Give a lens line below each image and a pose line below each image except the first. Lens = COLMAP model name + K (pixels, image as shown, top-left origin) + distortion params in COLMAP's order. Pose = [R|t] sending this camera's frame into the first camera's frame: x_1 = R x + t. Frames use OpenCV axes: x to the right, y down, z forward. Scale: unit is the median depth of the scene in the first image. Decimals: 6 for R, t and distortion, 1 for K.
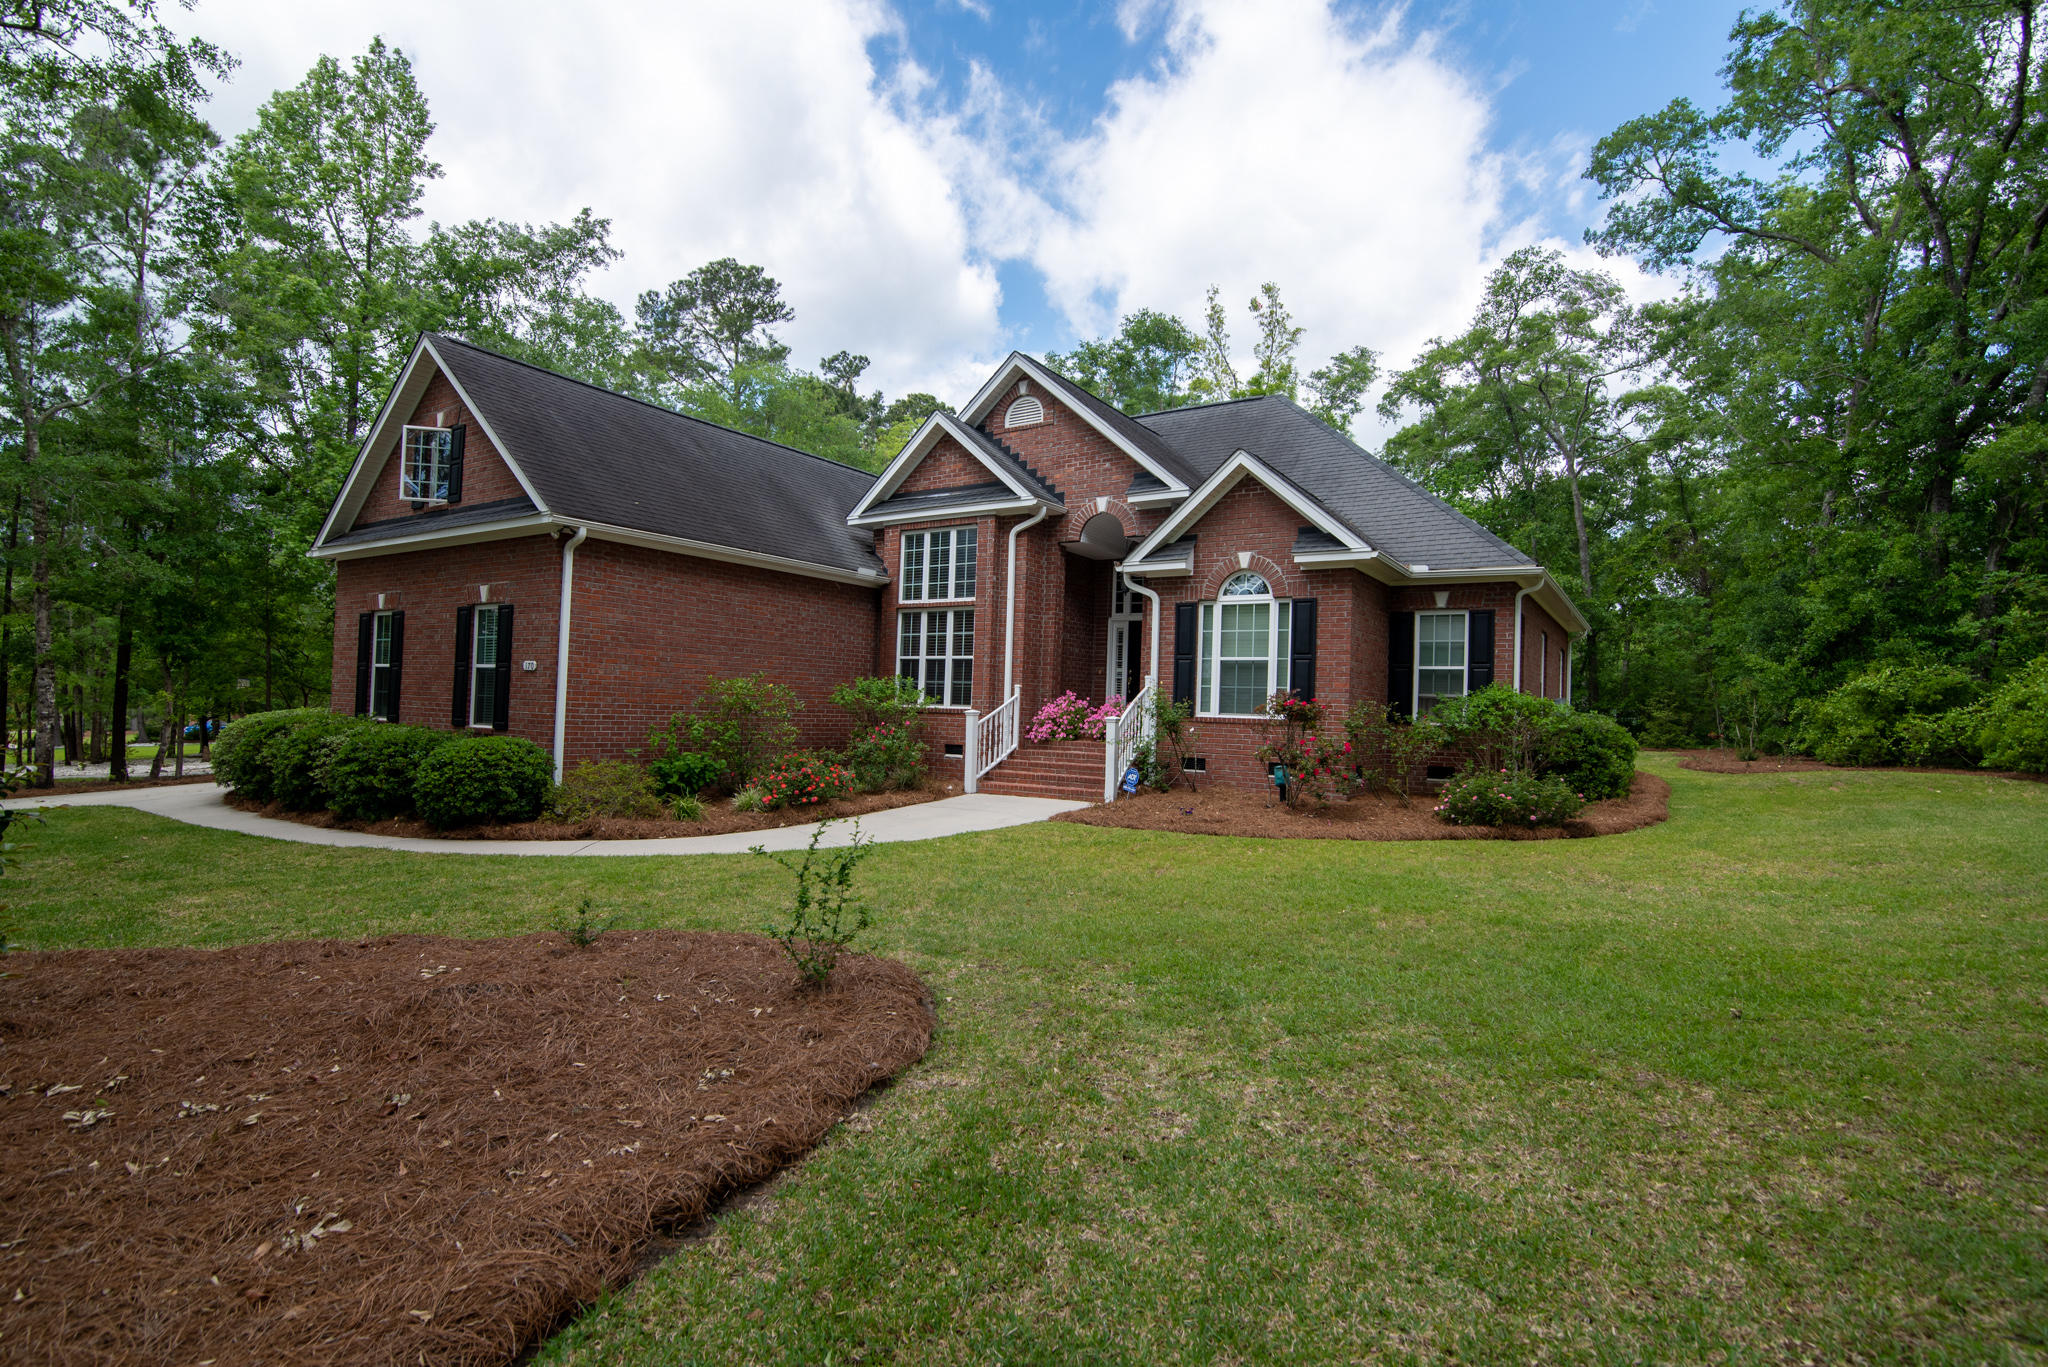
lens RADIAL K [[984.5, 0, 1024.0], [0, 984.5, 683.5], [0, 0, 1]] dist [-0.019413, 0.000274]
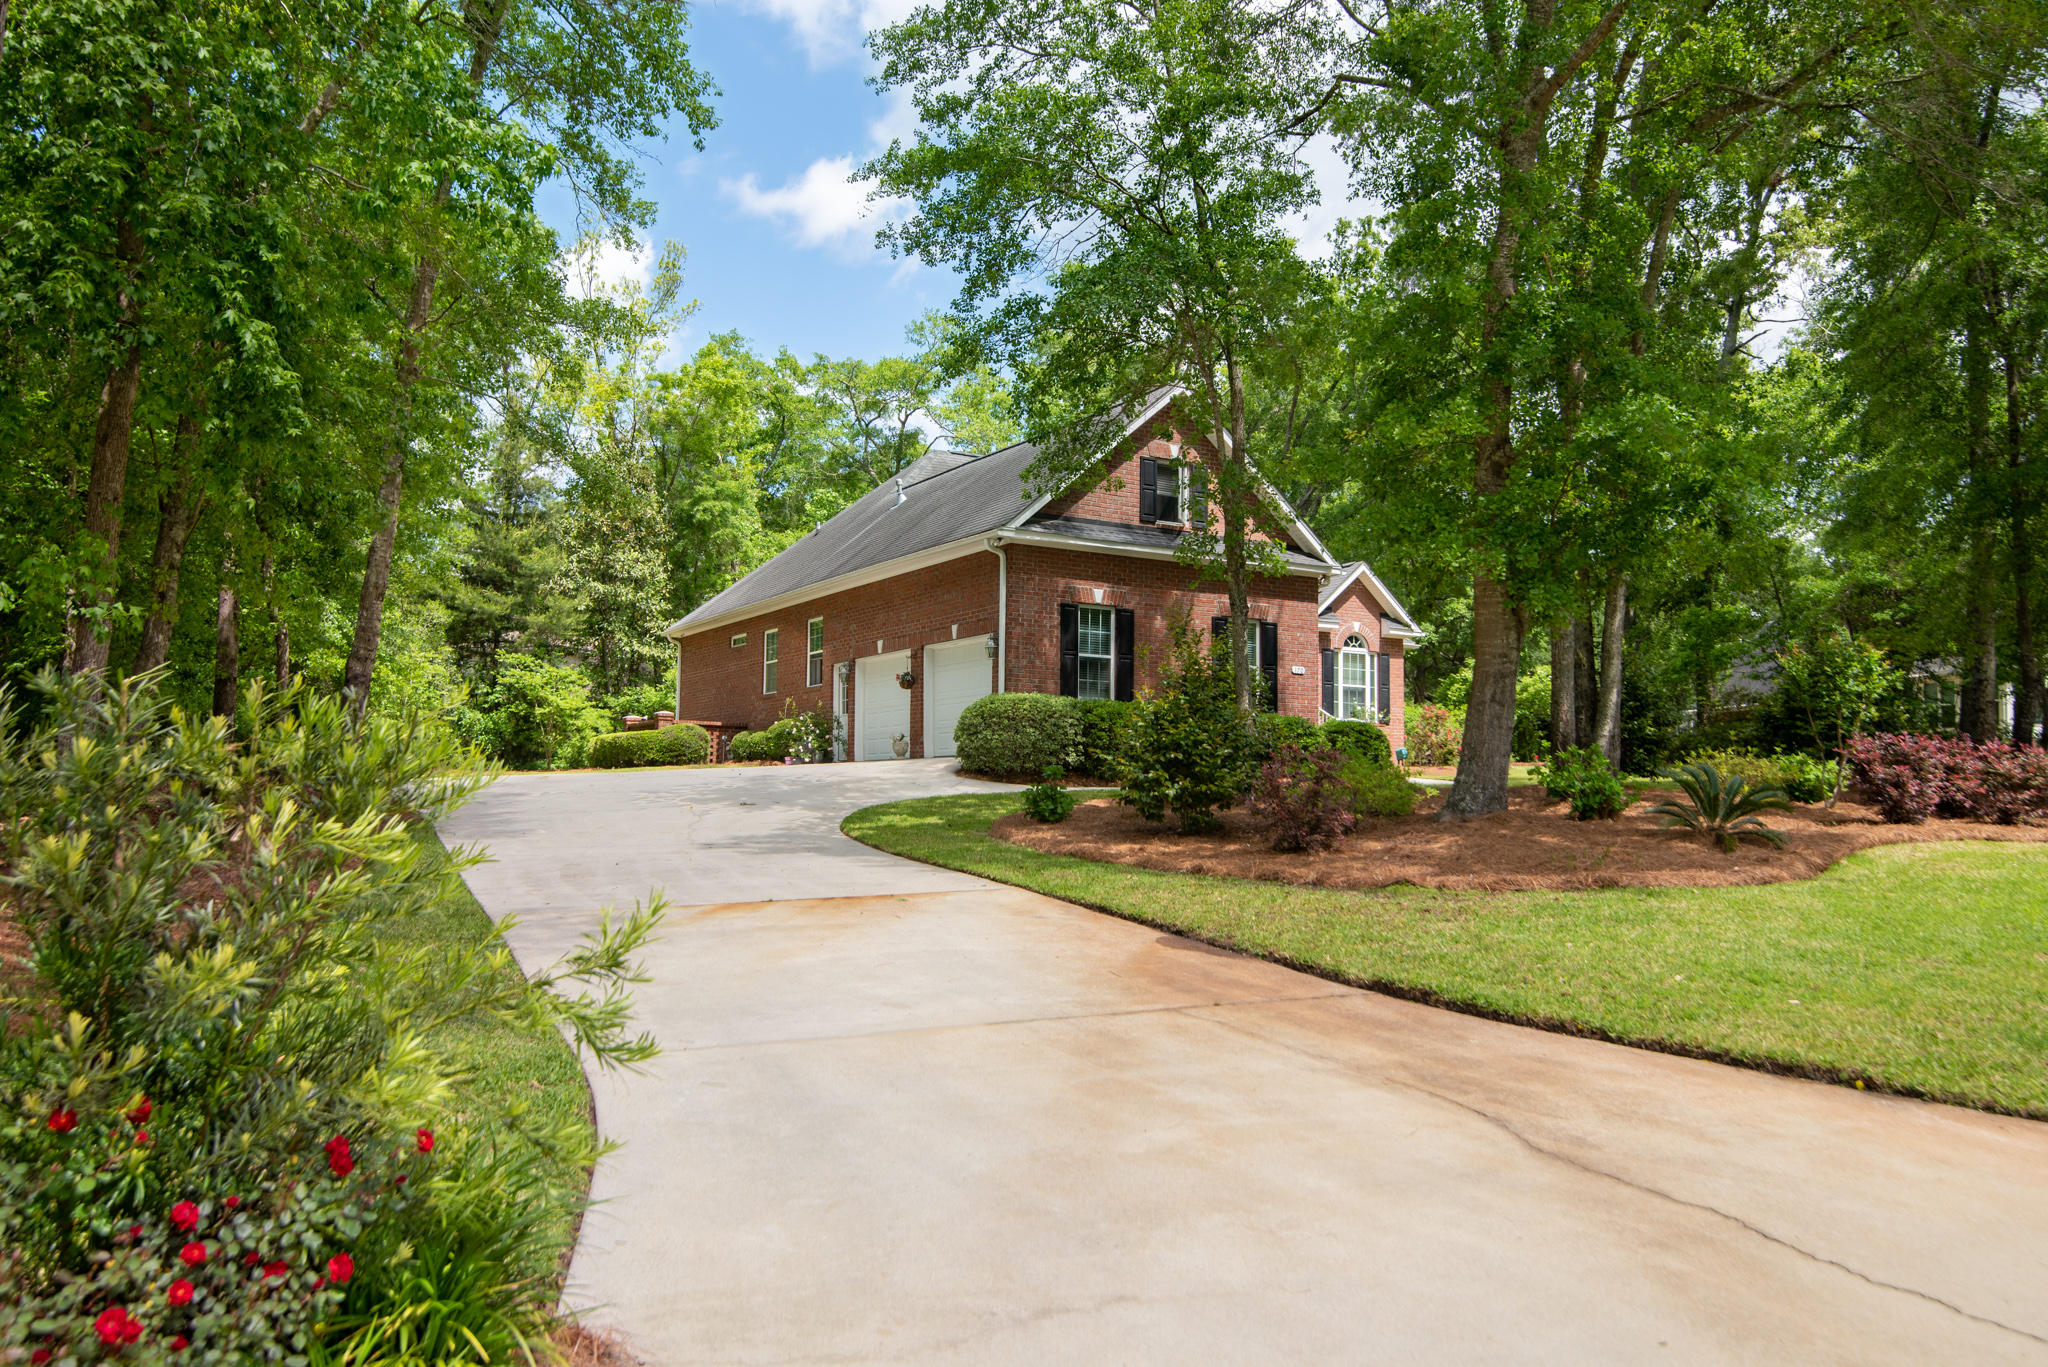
lens RADIAL K [[1550.1, 0, 1024.0], [0, 1550.1, 683.5], [0, 0, 1]] dist [0.006645, -0.001588]
pose [[0.438587, 0.045254, 0.897549, -2.111377], [-0.023382, 0.998968, -0.038942, 0.075798], [-0.898385, -0.003907, 0.439192, 0.312354]]
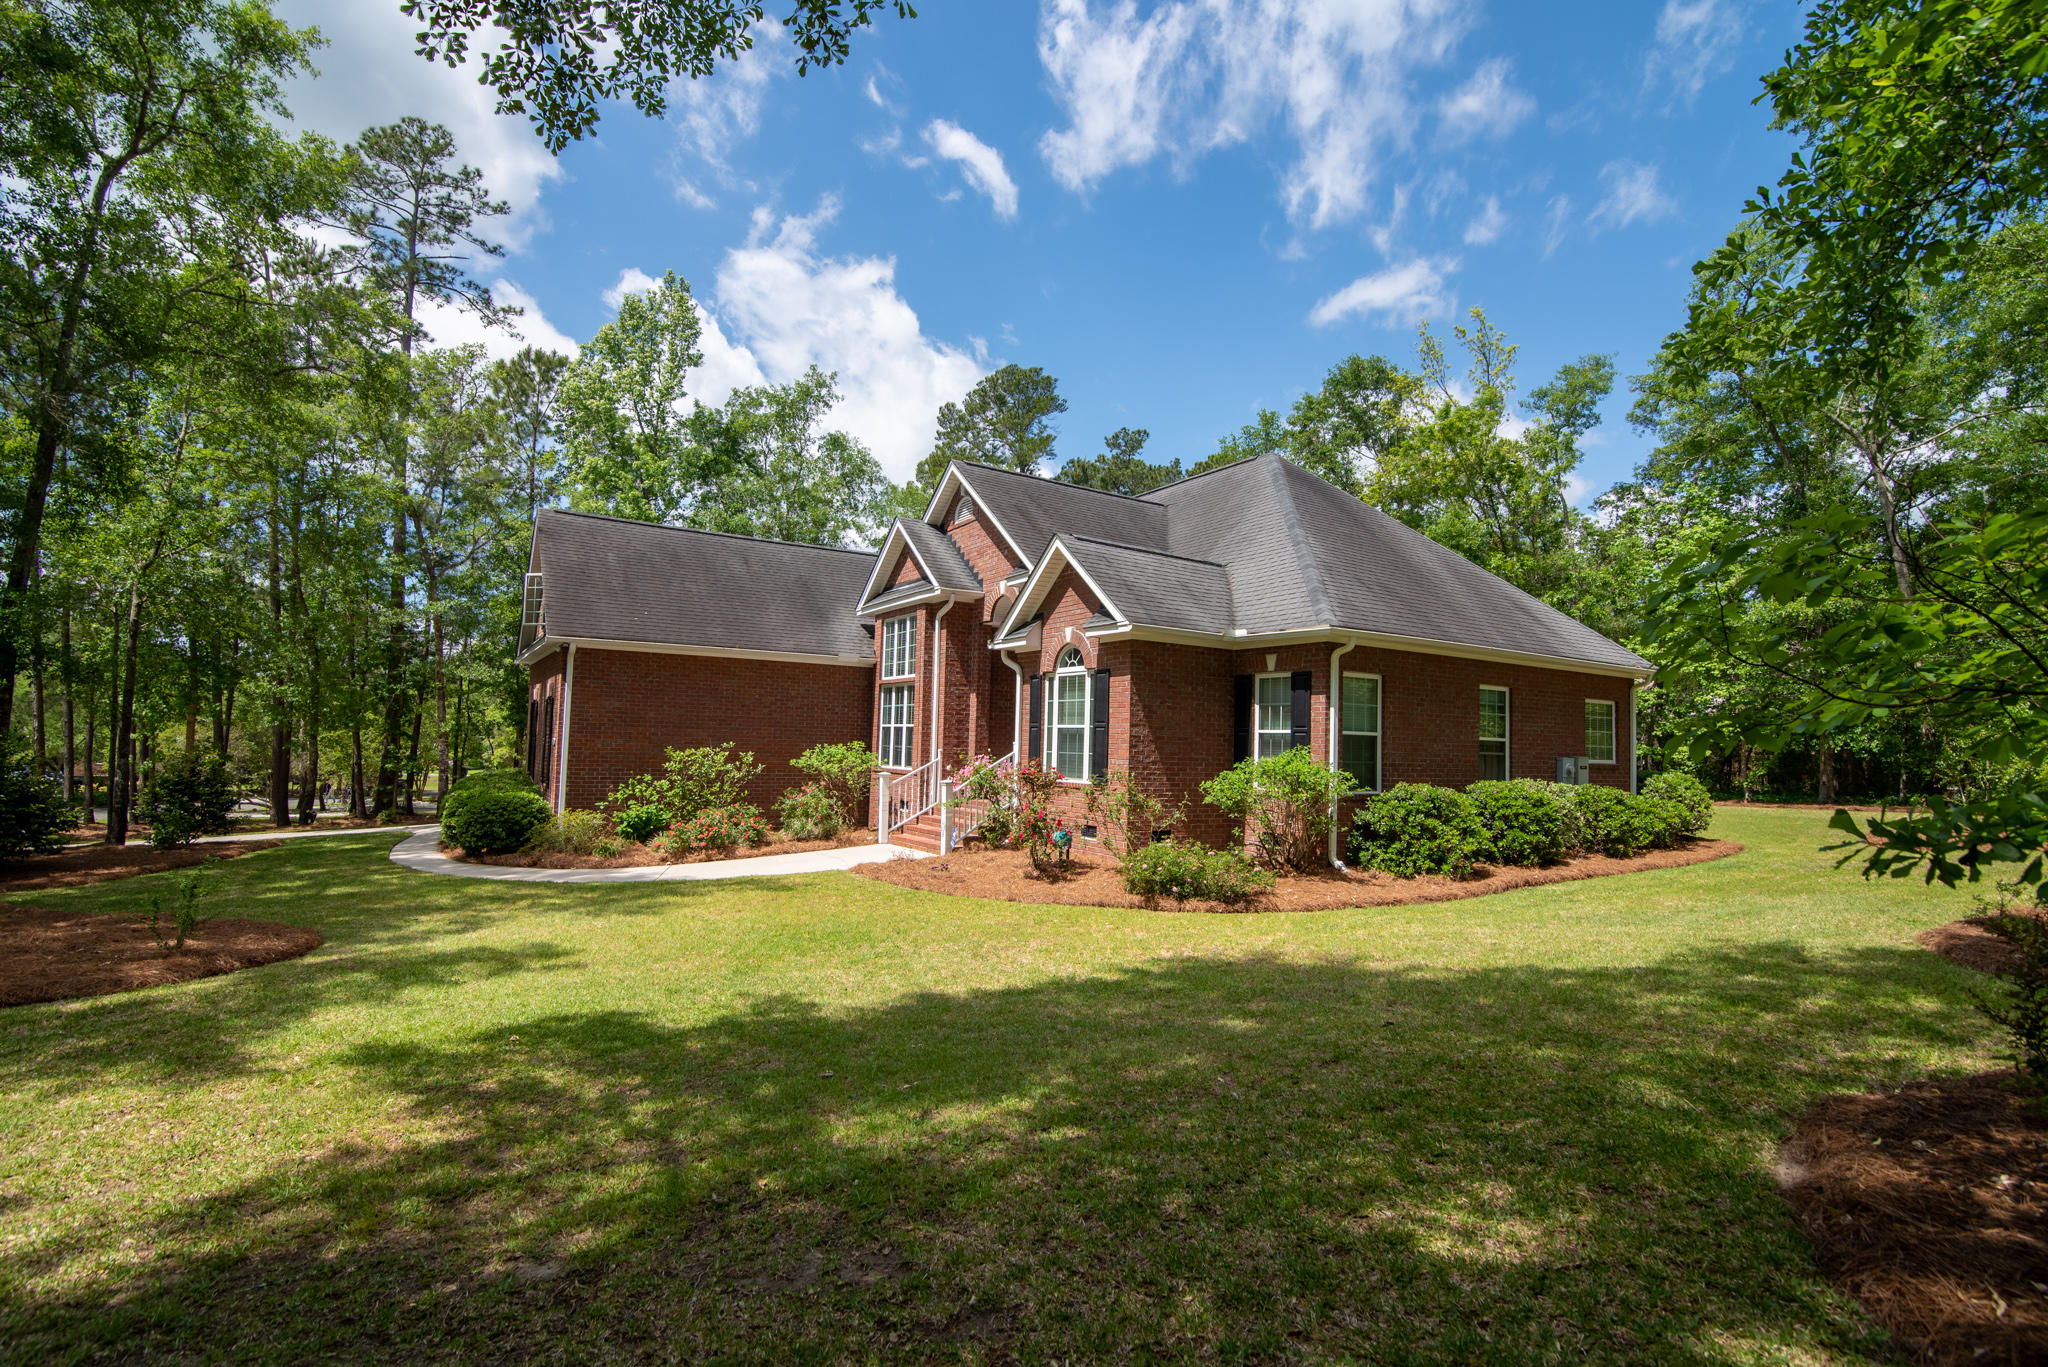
lens RADIAL K [[945.2, 0, 1021.4], [0, 945.2, 685.4], [0, 0, 1]] dist [-0.023219, 0.002169]
pose [[0.911645, -0.032704, -0.409676, 0.532315], [0.014630, 0.998779, -0.047175, -0.019918], [0.410719, 0.037013, 0.911010, 0.034284]]
